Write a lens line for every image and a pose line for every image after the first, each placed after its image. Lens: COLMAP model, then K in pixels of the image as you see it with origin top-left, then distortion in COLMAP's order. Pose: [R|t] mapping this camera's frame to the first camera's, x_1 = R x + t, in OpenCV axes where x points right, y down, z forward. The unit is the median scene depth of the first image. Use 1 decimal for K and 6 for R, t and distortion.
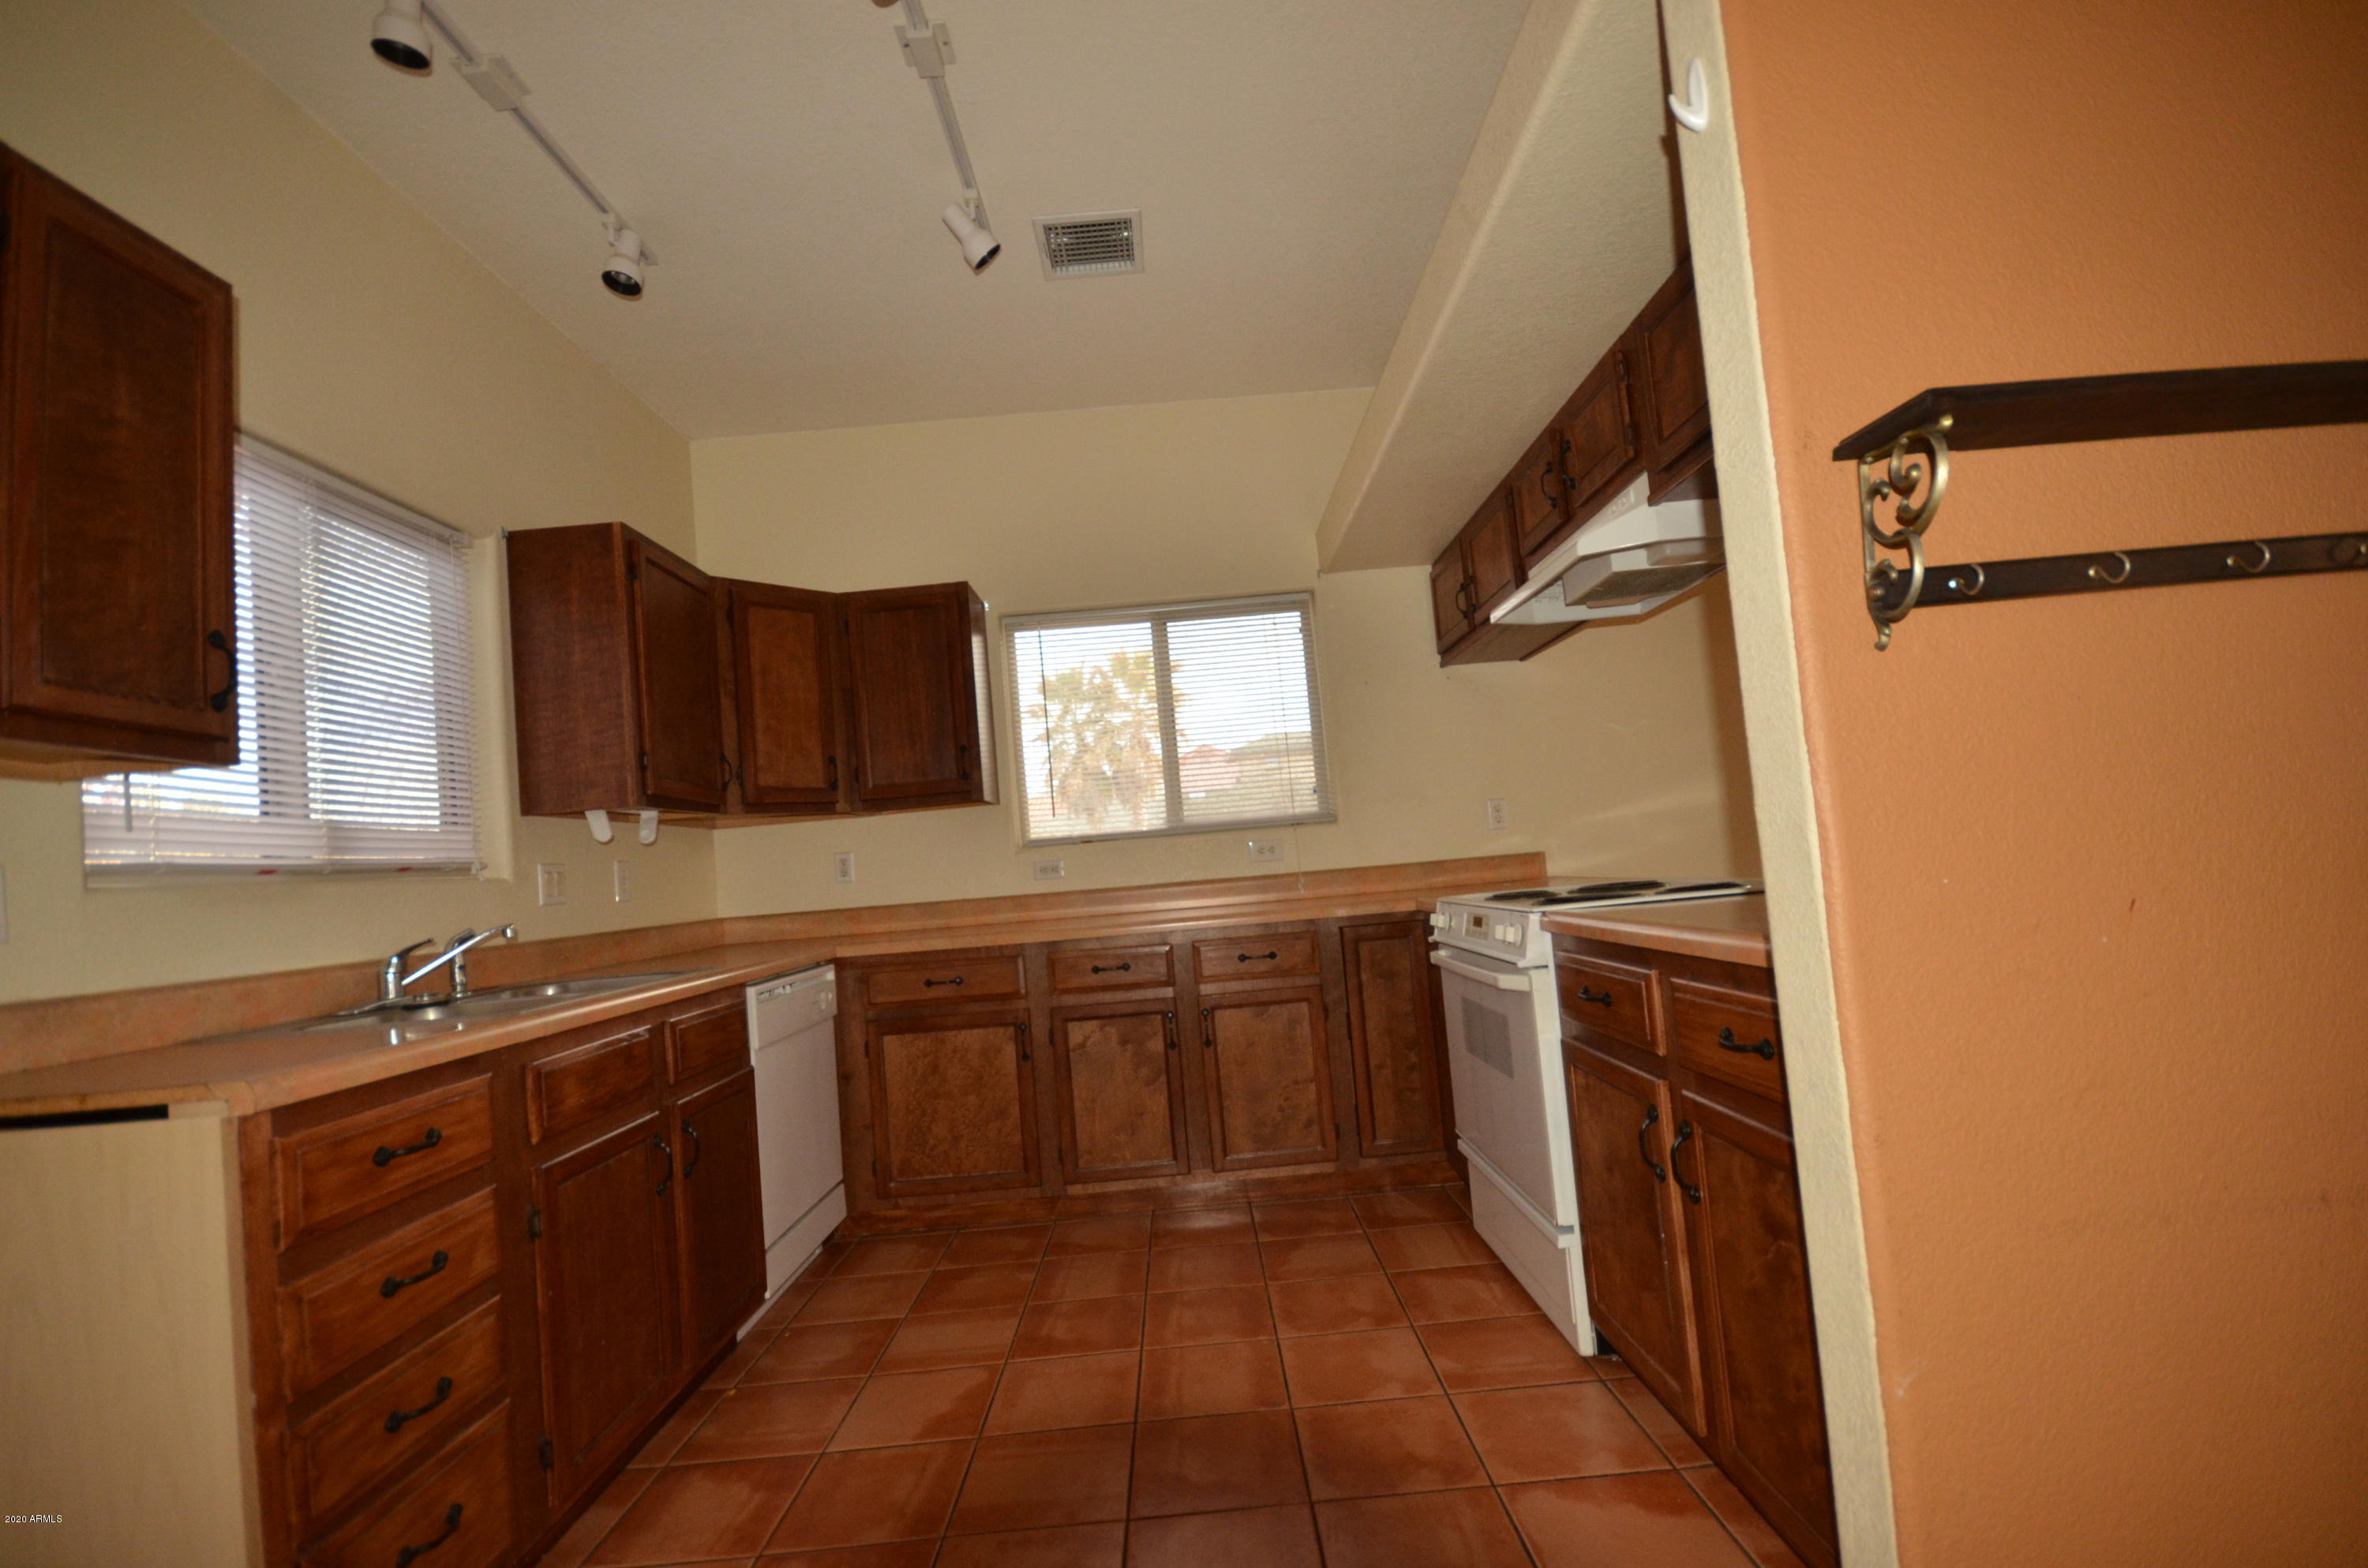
lens RADIAL K [[1041.4, 0, 1184.6], [0, 1041.4, 808.5], [0, 0, 1]] dist [0.011758, -0.014534]
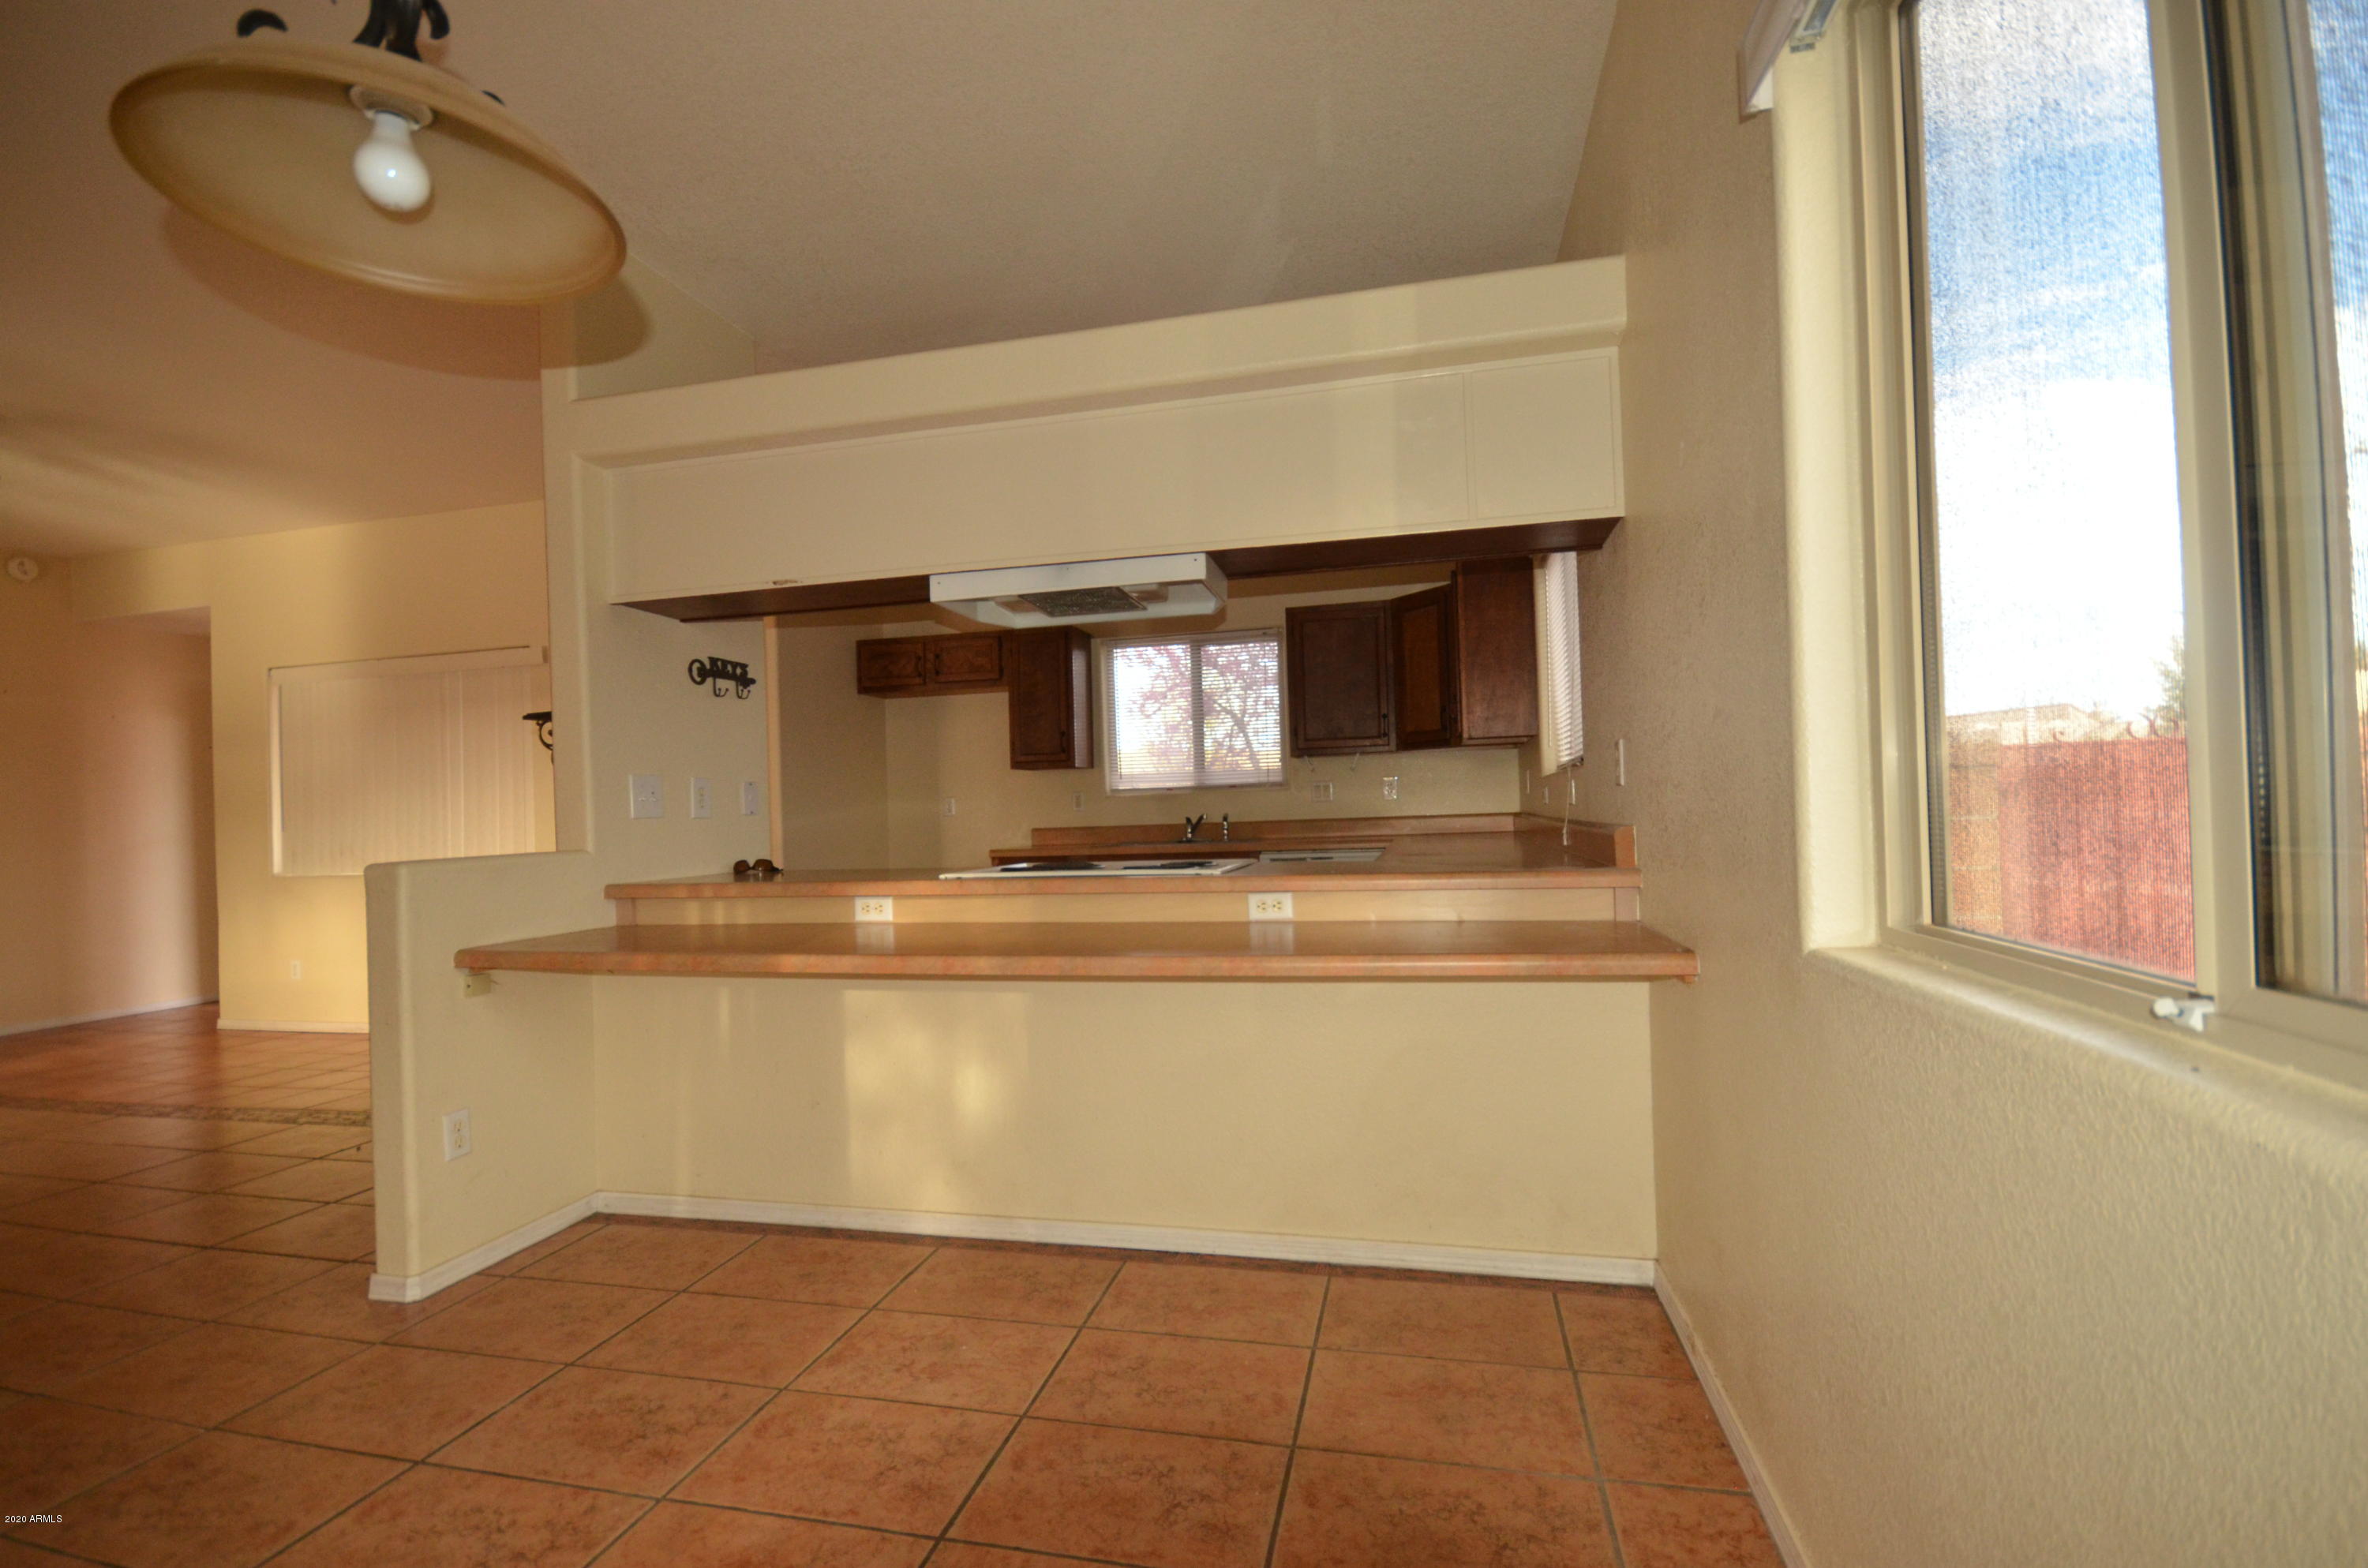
lens RADIAL K [[1041.4, 0, 1184.6], [0, 1041.4, 808.5], [0, 0, 1]] dist [0.011758, -0.014534]
pose [[-0.225963, 0.089771, -0.969991, 1.431547], [0.103742, 0.992300, 0.067668, -0.056916], [0.968596, -0.085338, -0.233536, 1.257250]]
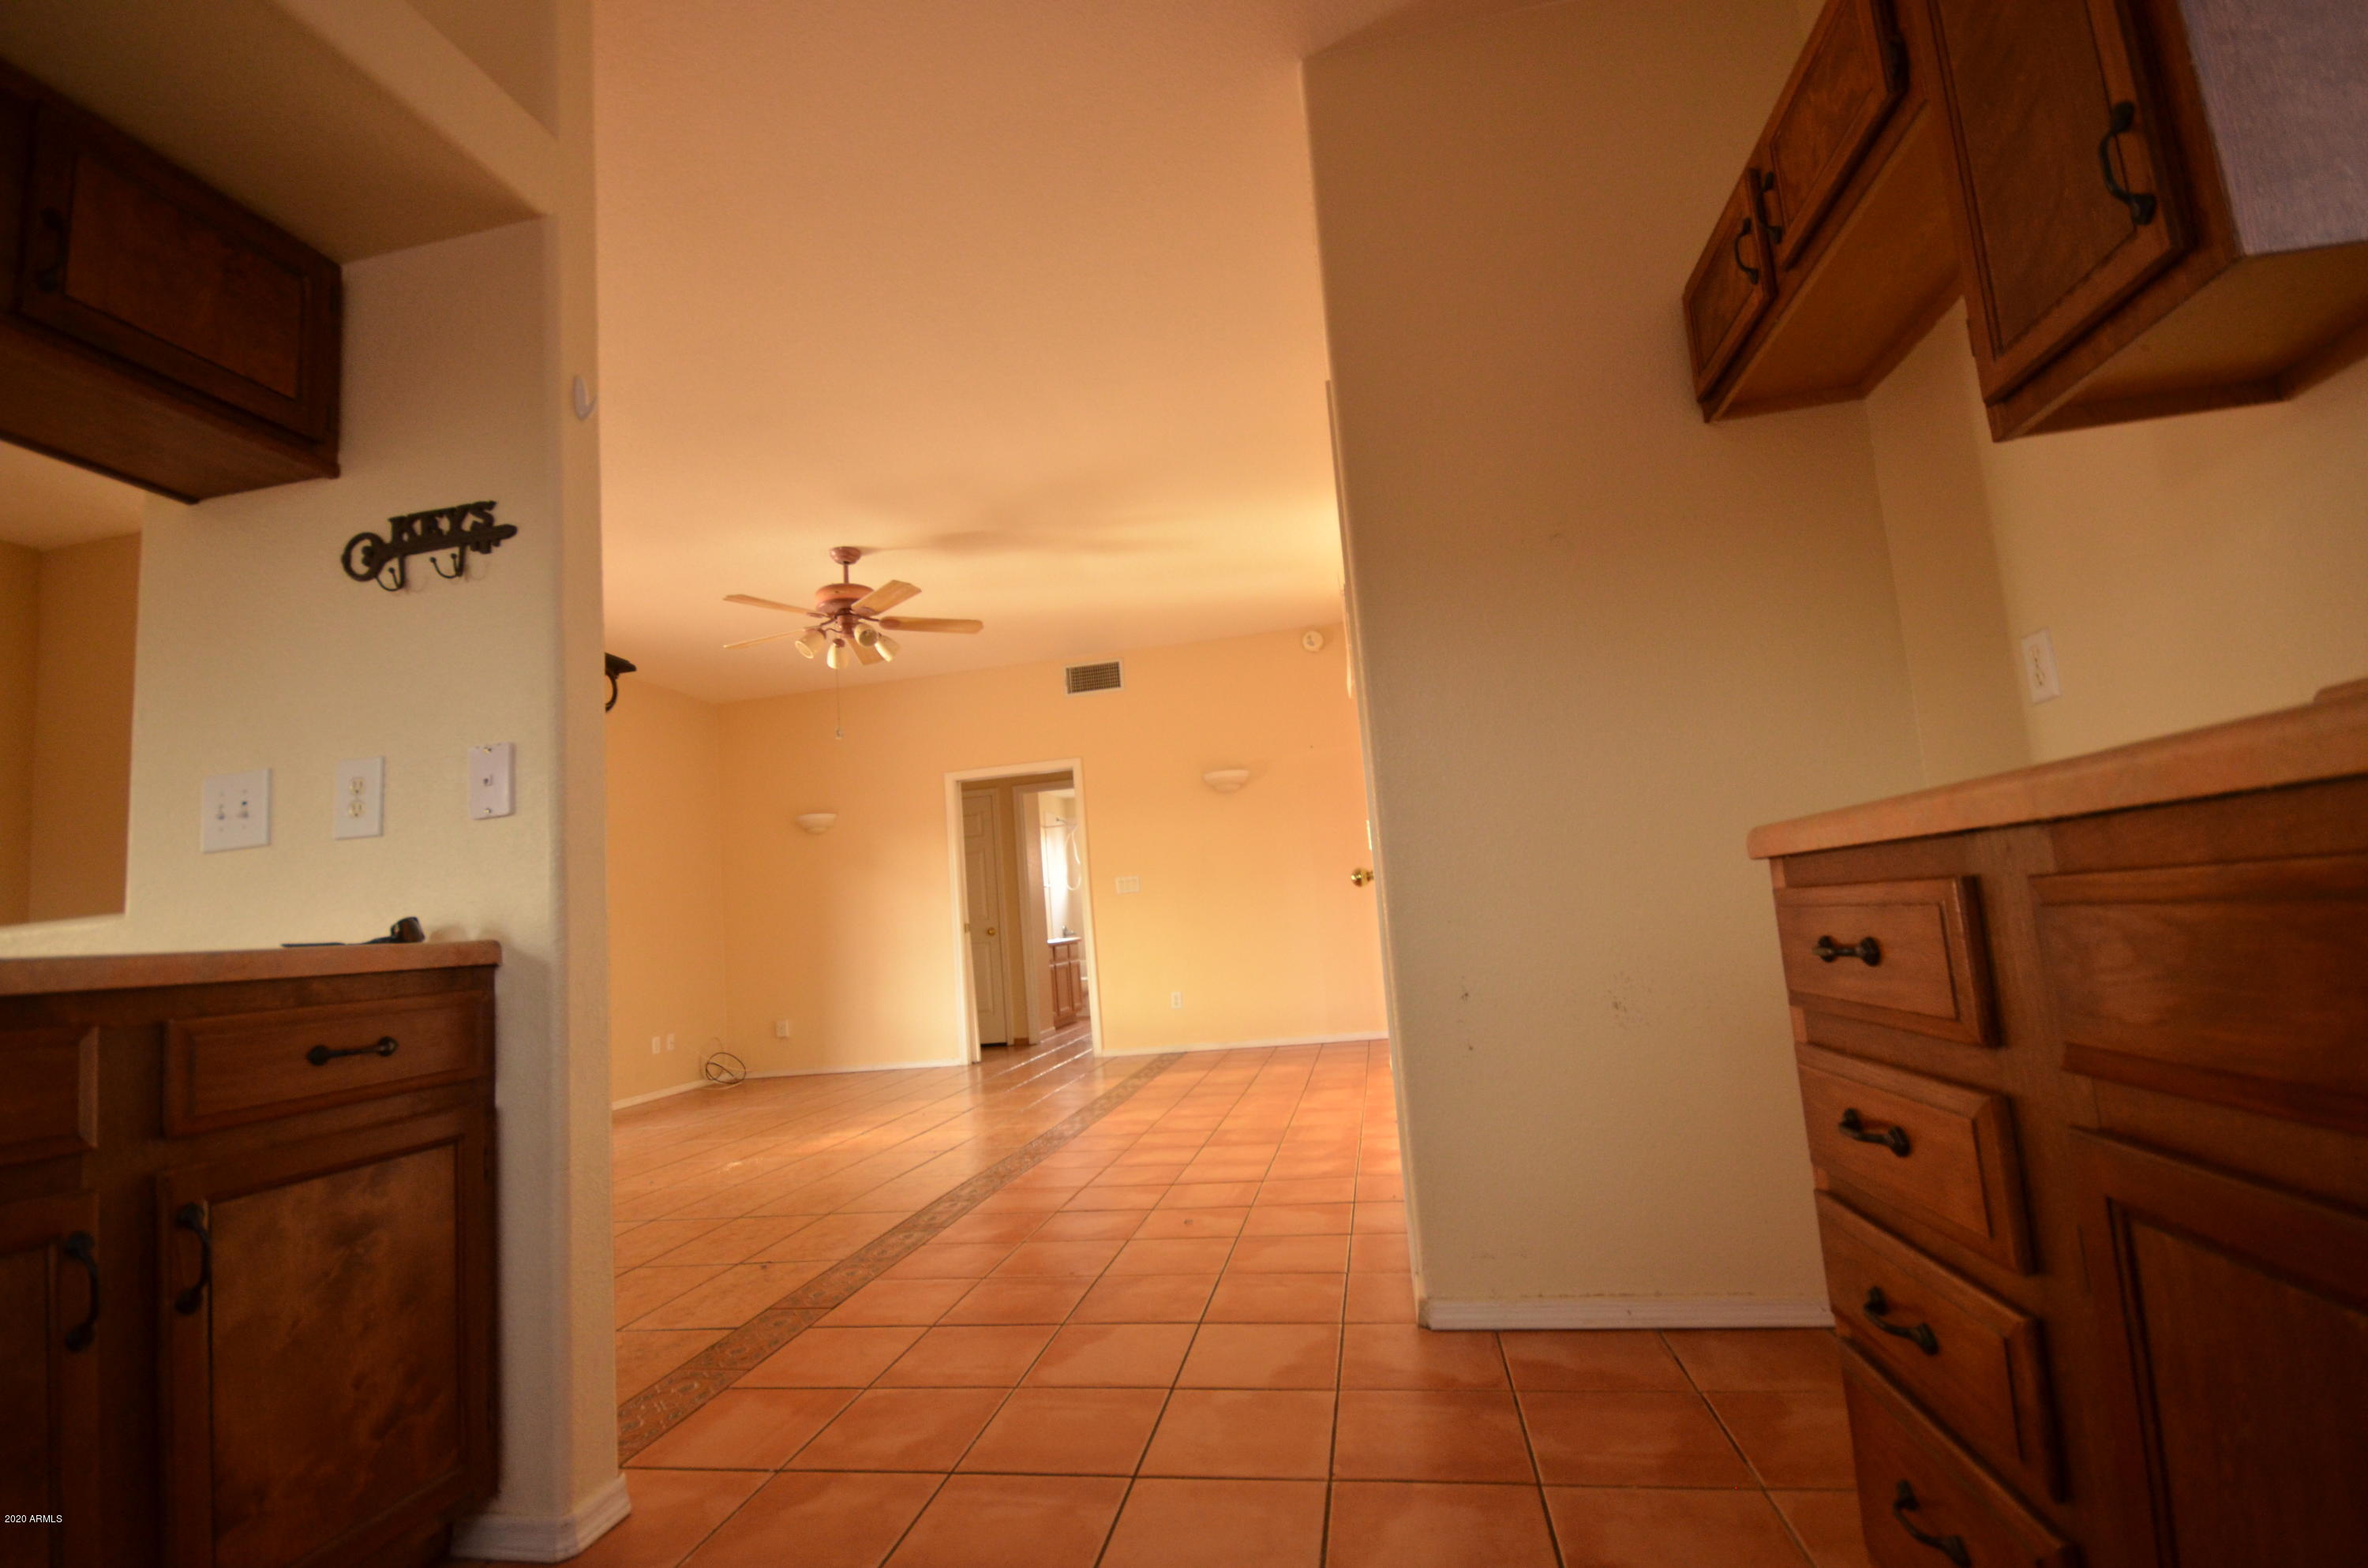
lens RADIAL K [[1041.4, 0, 1184.6], [0, 1041.4, 808.5], [0, 0, 1]] dist [0.011758, -0.014534]
pose [[-0.968527, 0.183031, 0.168685, -0.231688], [0.152650, 0.972067, -0.178277, 0.148150], [-0.196603, -0.146916, -0.969414, 0.918356]]
